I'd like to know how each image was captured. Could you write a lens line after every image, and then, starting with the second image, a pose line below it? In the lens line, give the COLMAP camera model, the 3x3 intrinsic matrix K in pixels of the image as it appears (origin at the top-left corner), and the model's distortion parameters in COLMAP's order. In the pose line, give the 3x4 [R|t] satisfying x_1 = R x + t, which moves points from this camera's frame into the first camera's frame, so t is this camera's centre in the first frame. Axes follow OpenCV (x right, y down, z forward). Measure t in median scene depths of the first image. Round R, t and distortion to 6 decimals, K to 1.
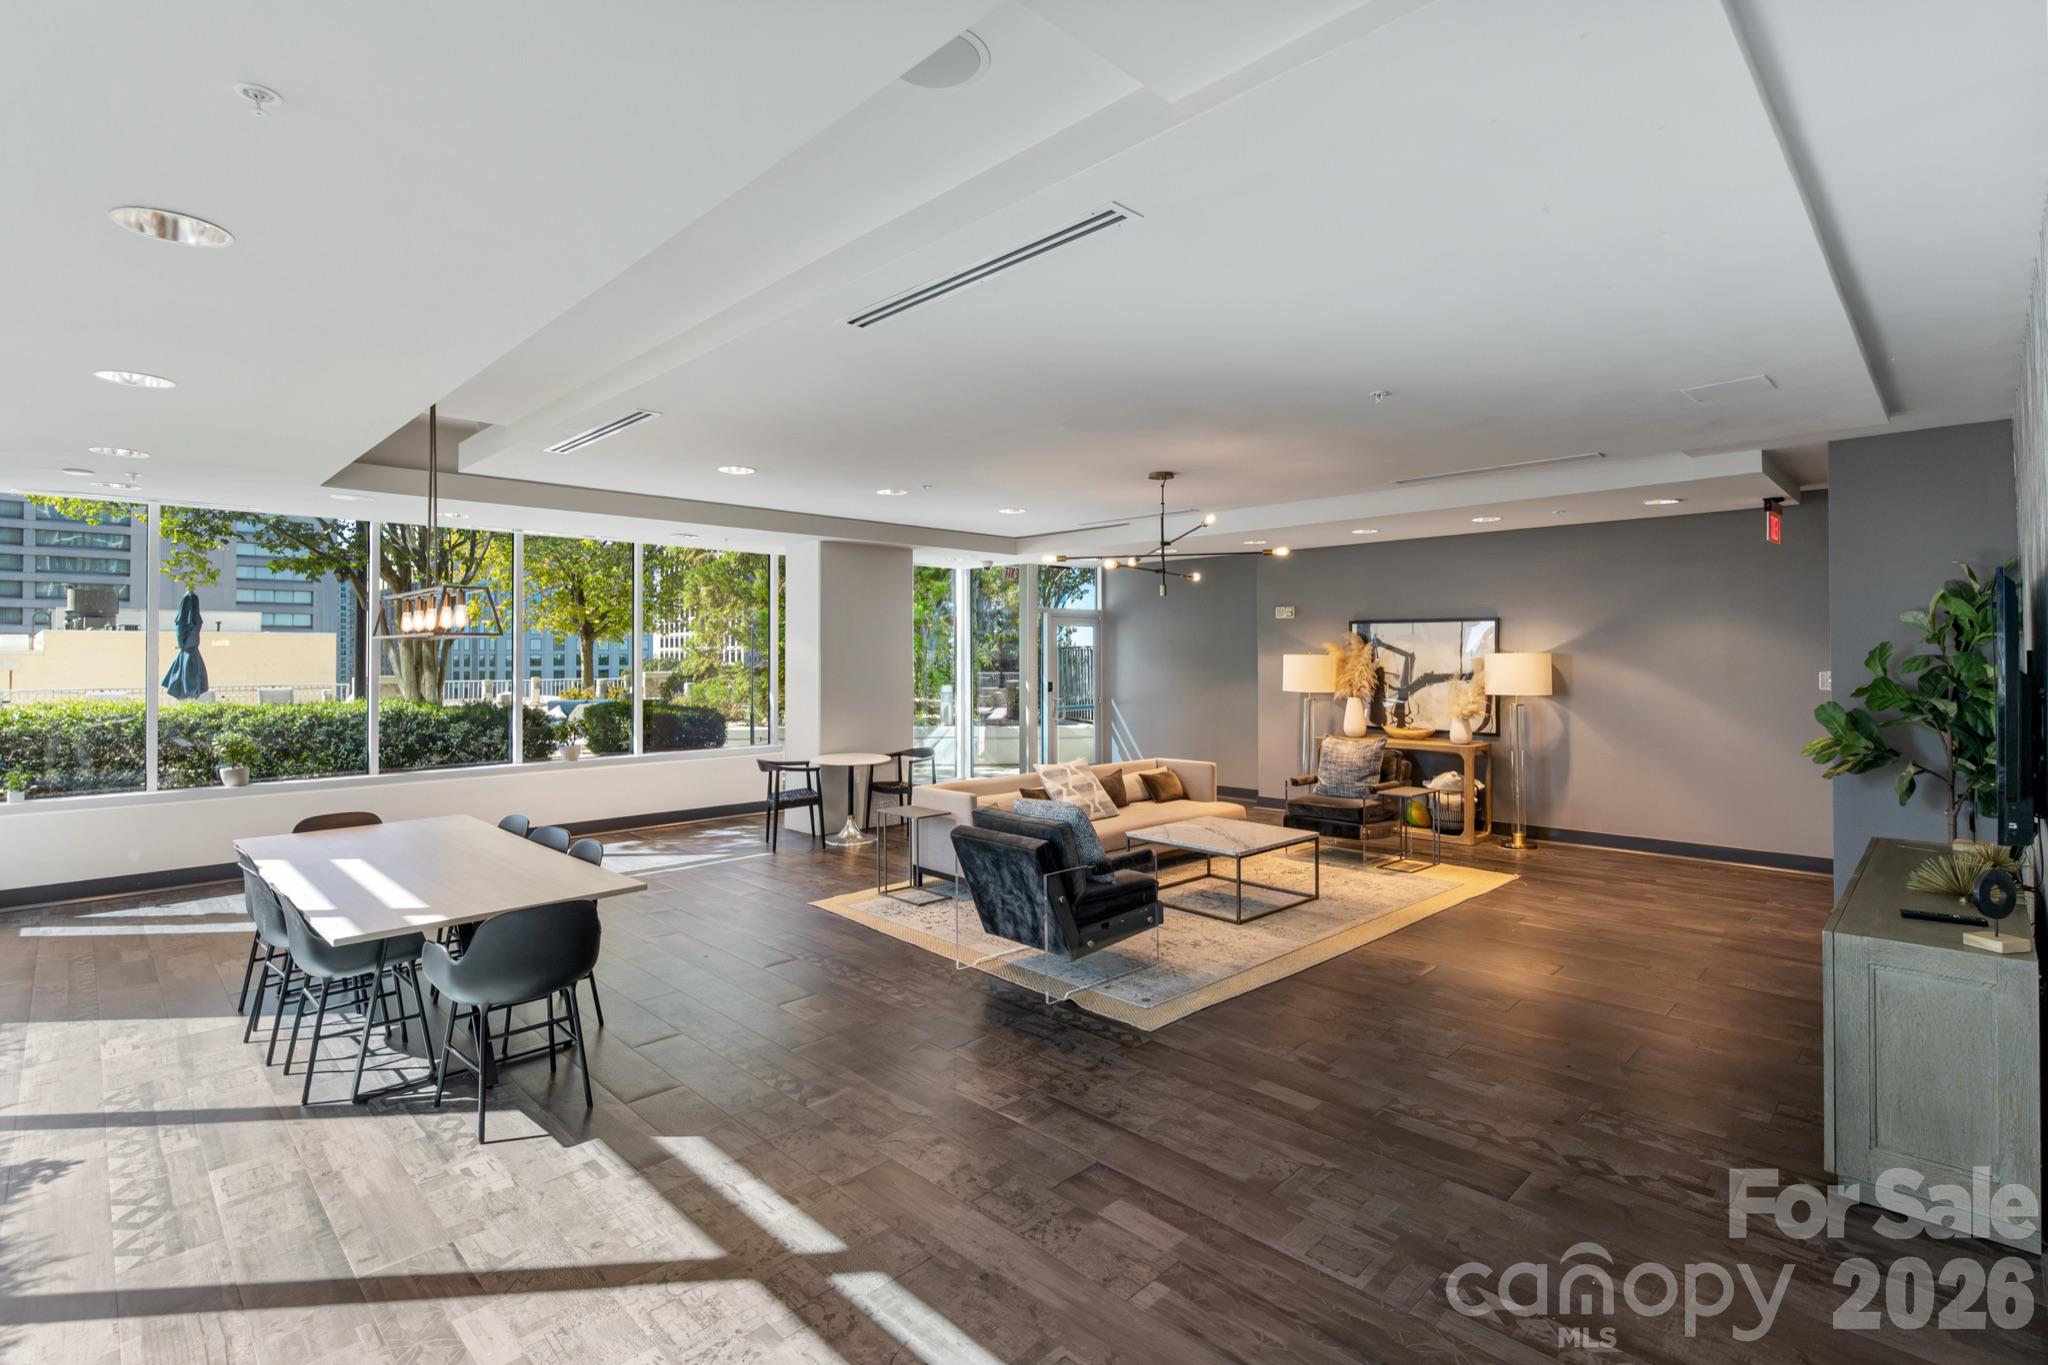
lens RADIAL K [[955.8, 0, 1018.7], [0, 955.8, 668.1], [0, 0, 1]] dist [-0.006200, 0.000167]
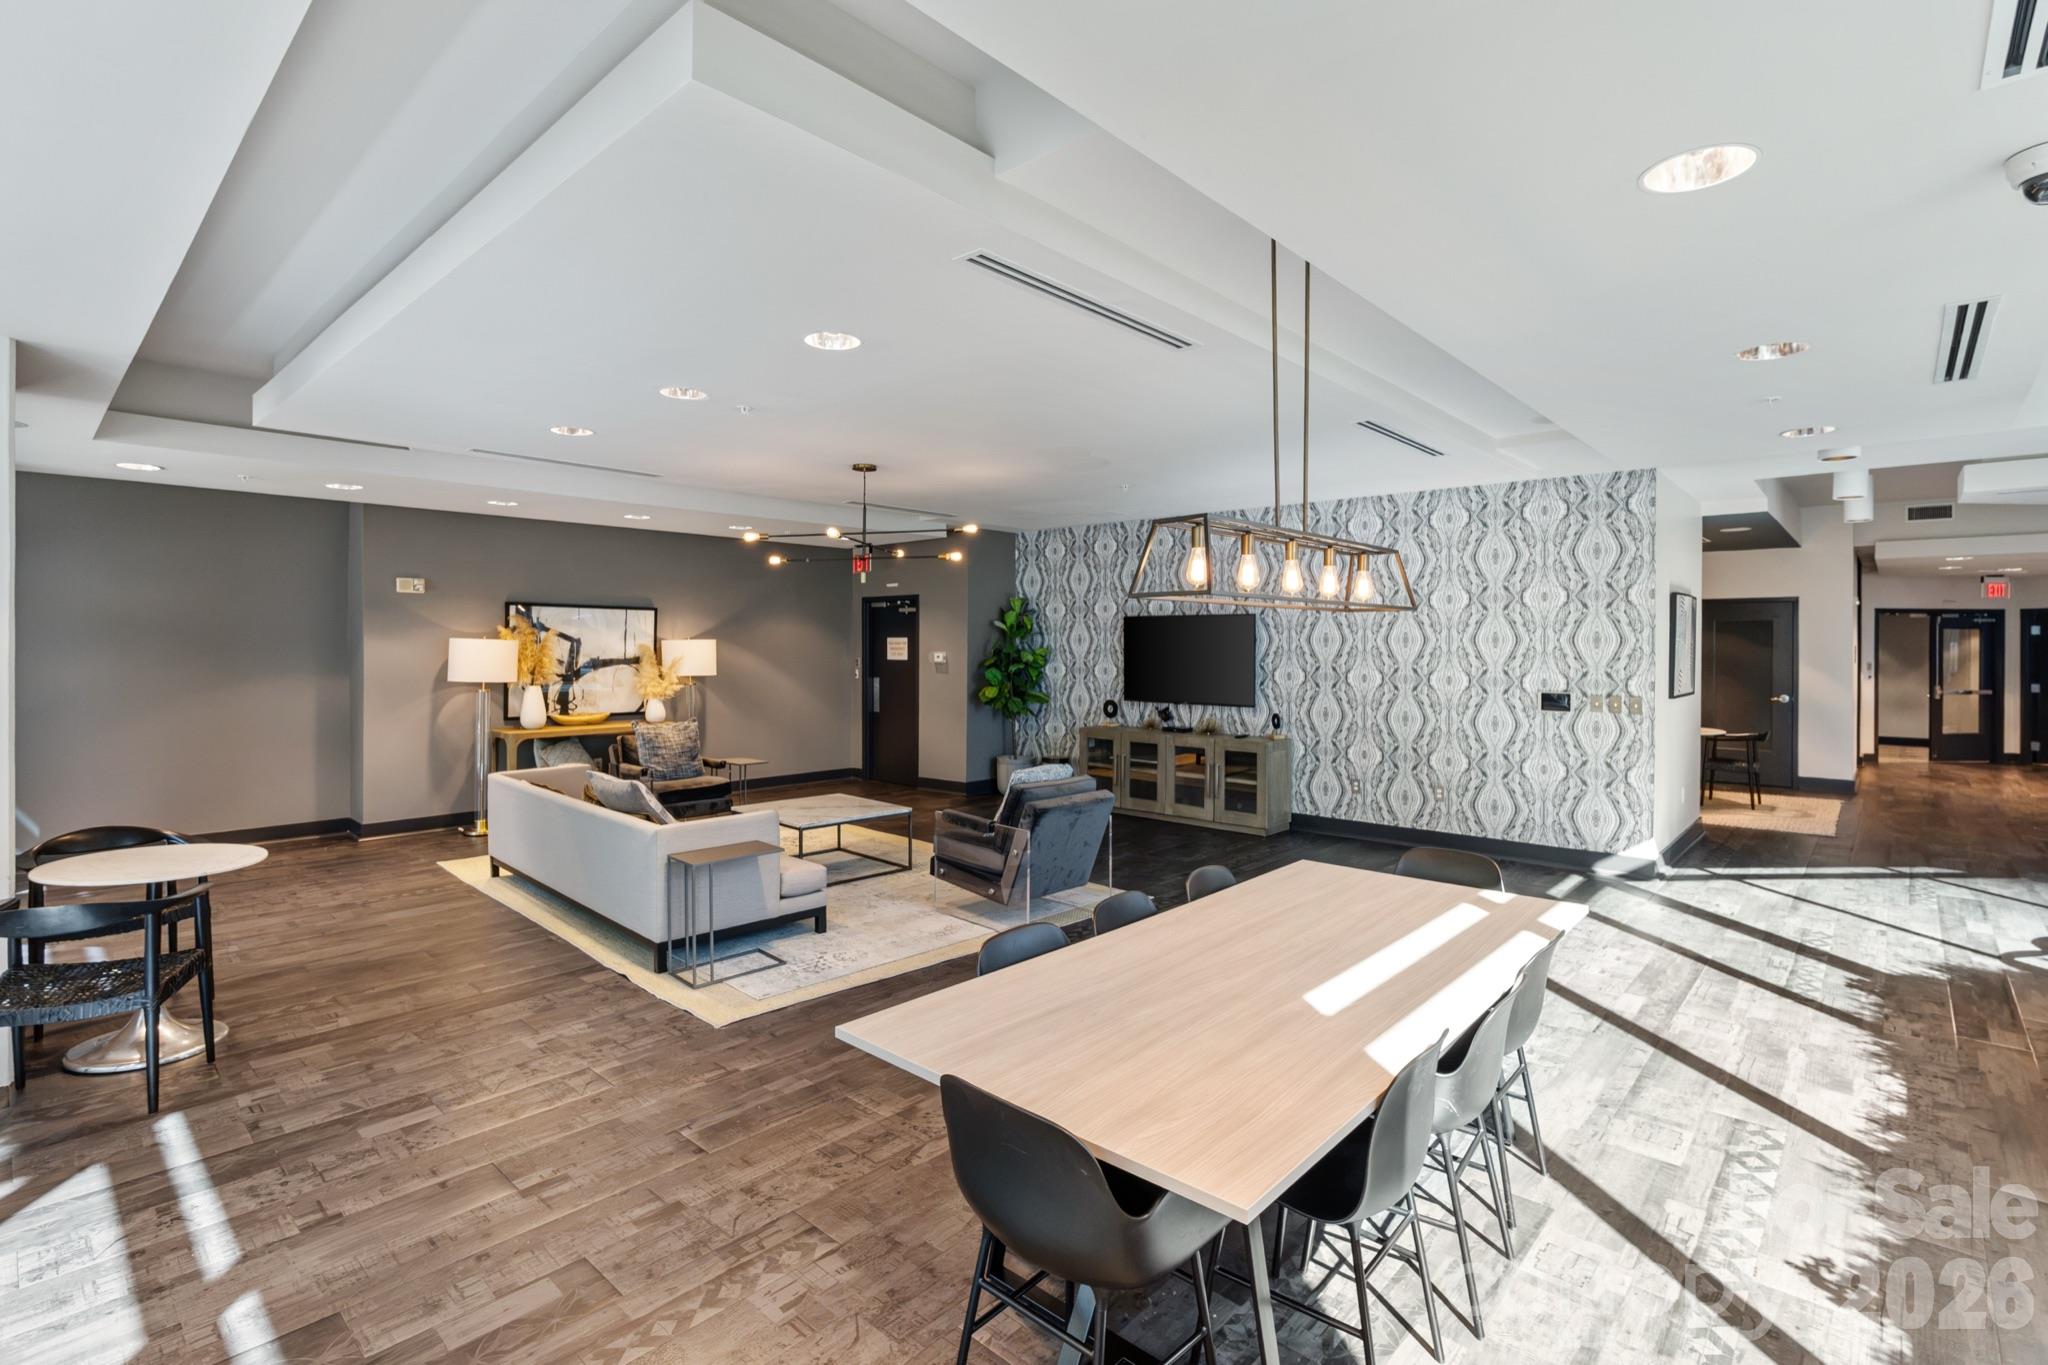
lens RADIAL K [[955.8, 0, 1040.2], [0, 955.8, 647.7], [0, 0, 1]] dist [-0.006200, 0.000167]
pose [[-0.055080, 0.001333, 0.998481, -1.817684], [0.007571, 0.999971, -0.000918, -0.005035], [-0.998453, 0.007509, -0.055088, 1.729957]]
